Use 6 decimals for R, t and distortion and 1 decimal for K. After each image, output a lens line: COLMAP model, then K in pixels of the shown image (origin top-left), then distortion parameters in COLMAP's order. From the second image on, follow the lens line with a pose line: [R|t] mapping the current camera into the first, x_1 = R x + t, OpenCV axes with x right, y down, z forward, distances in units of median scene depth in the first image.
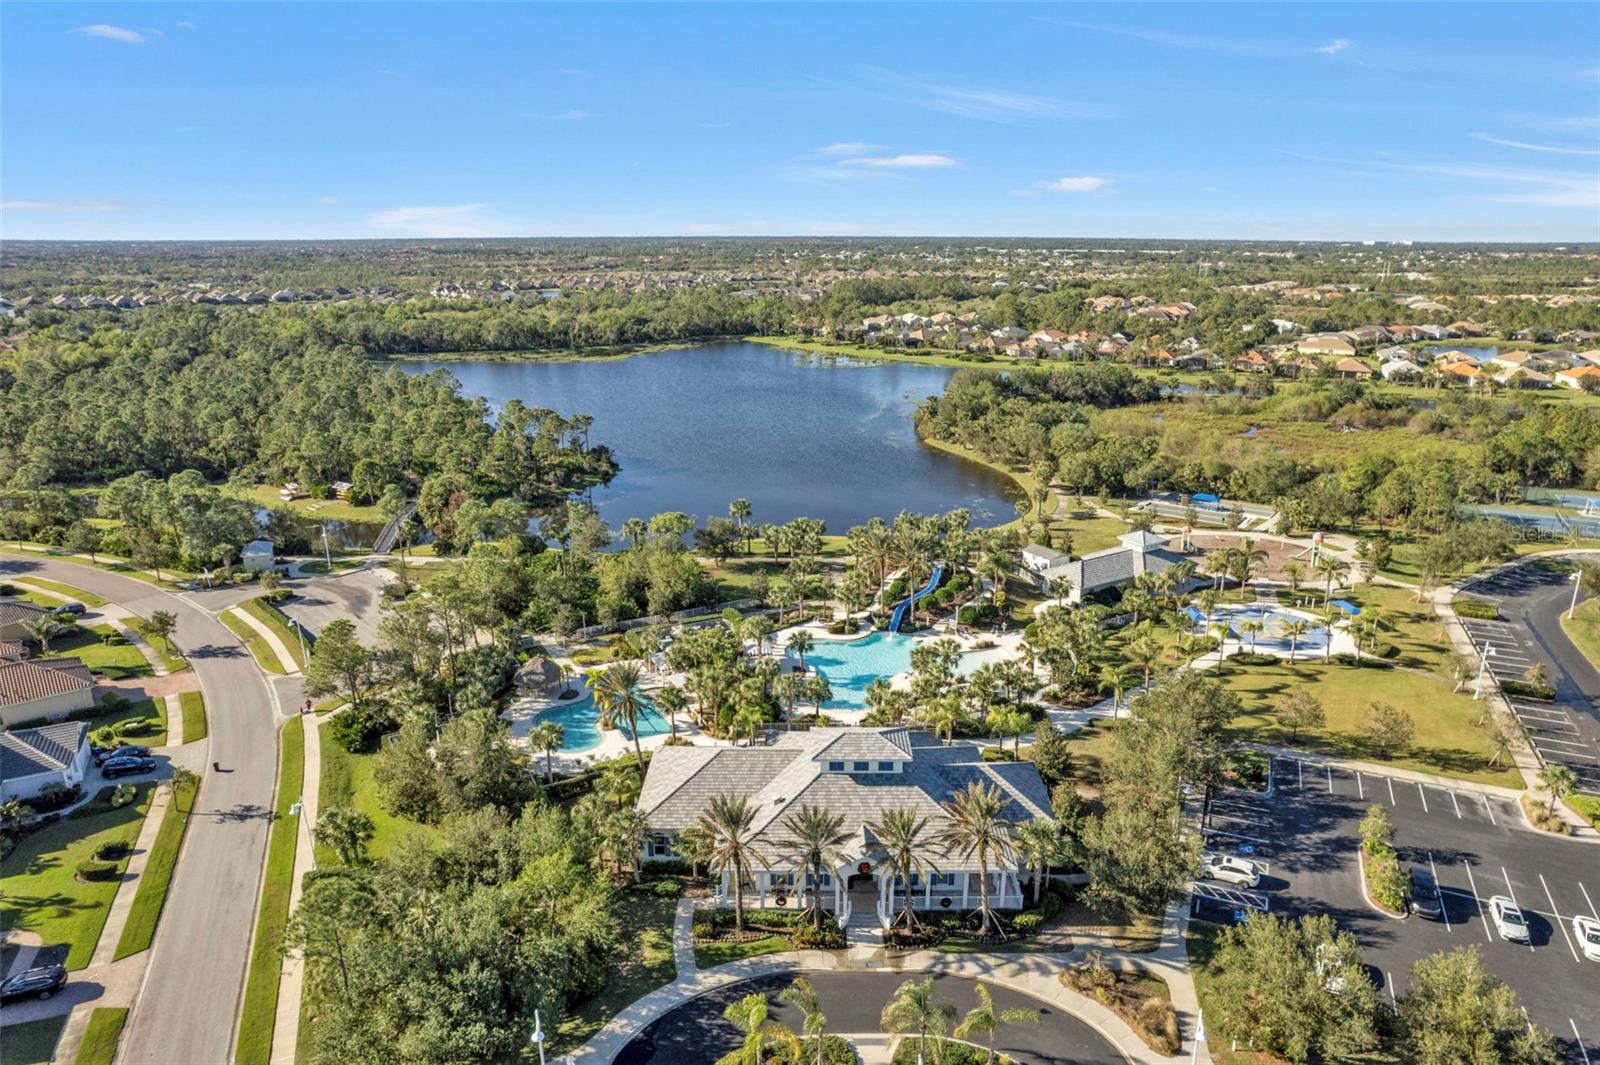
lens RADIAL K [[1028.7, 0, 803.8], [0, 1028.7, 541.2], [0, 0, 1]] dist [-0.077052, 0.067127]
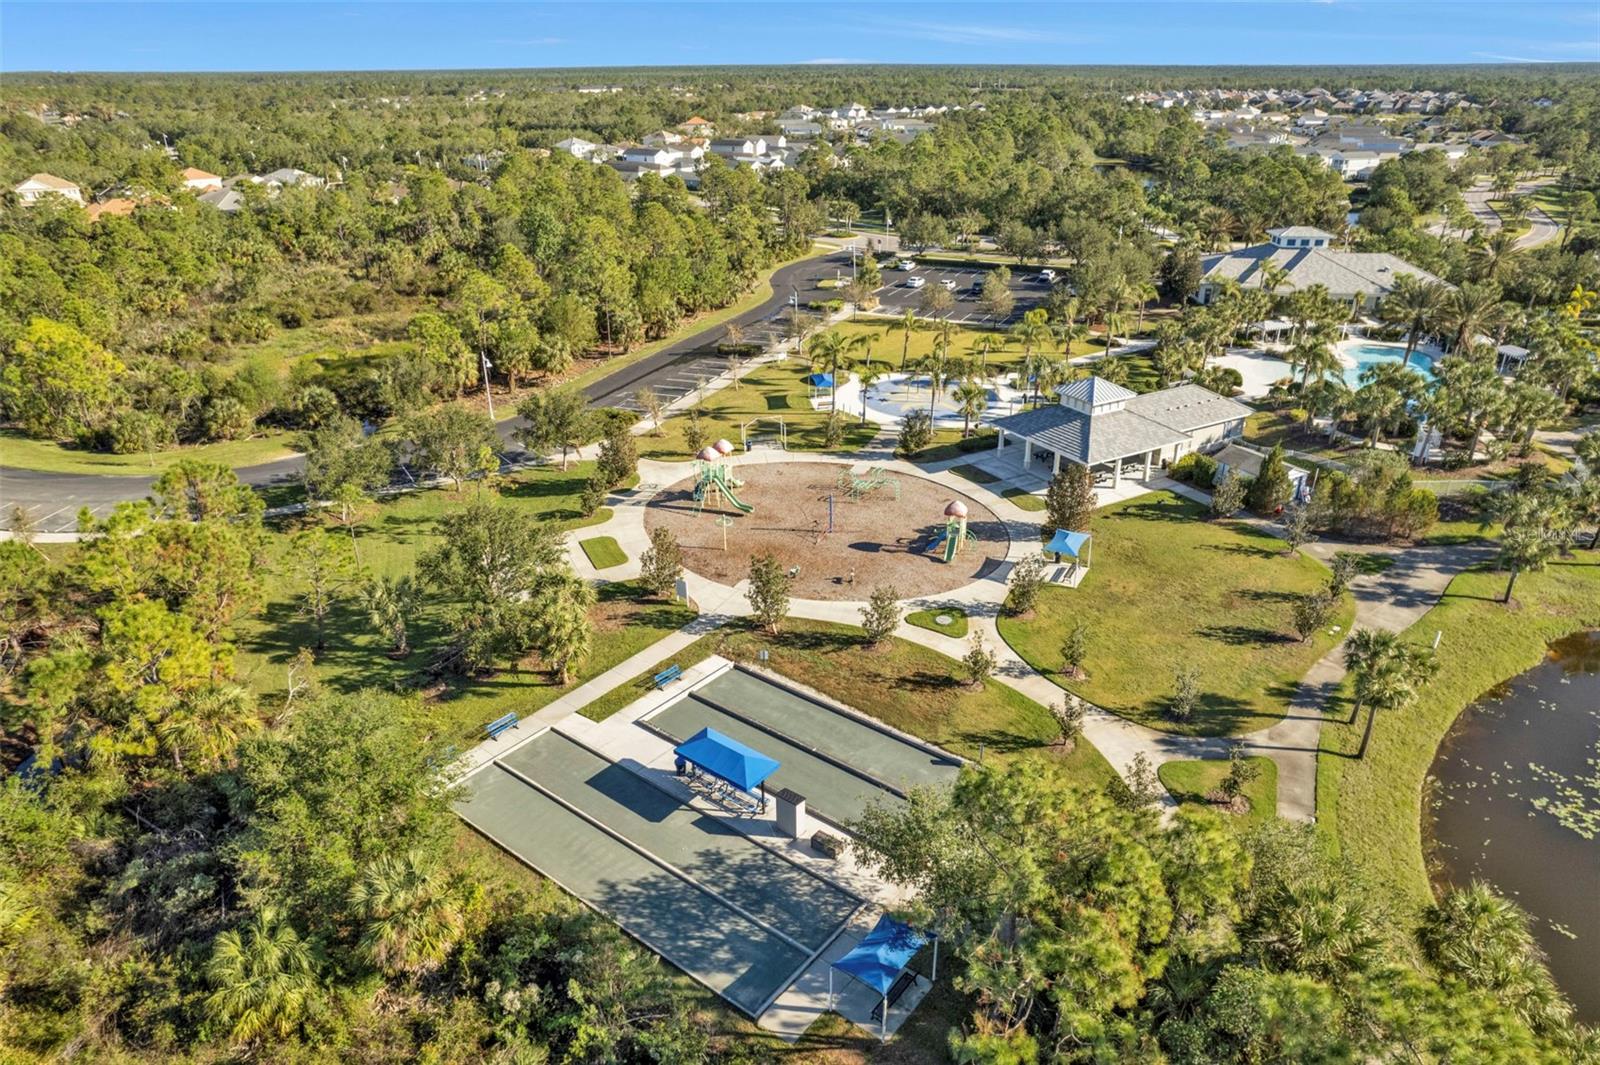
lens RADIAL K [[1028.7, 0, 818.6], [0, 1028.7, 541.6], [0, 0, 1]] dist [-0.077052, 0.067127]
pose [[-0.999849, -0.000798, 0.017343, 0.456201], [0.011059, 0.740821, 0.671612, -0.310937], [-0.013384, 0.671702, -0.740700, 1.421552]]
